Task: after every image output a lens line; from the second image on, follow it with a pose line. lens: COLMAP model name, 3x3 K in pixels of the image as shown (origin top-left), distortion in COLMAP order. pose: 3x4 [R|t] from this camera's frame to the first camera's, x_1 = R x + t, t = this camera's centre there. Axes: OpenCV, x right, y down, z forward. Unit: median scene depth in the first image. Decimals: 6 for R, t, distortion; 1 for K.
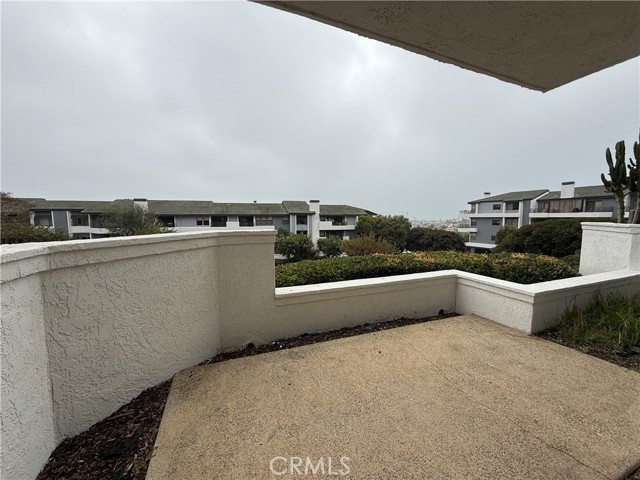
lens RADIAL K [[254.2, 0, 320.6], [0, 254.2, 240.4], [0, 0, 1]] dist [-0.000362, 0.000169]
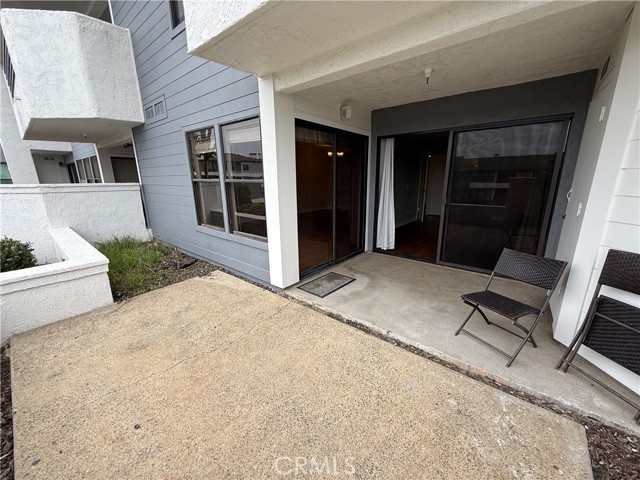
lens RADIAL K [[254.2, 0, 320.1], [0, 254.2, 238.4], [0, 0, 1]] dist [-0.000362, 0.000169]
pose [[-0.471665, -0.205711, 0.857447, -0.302060], [0.089386, 0.956244, 0.278583, -0.055148], [-0.877236, 0.208041, -0.432639, 0.731306]]
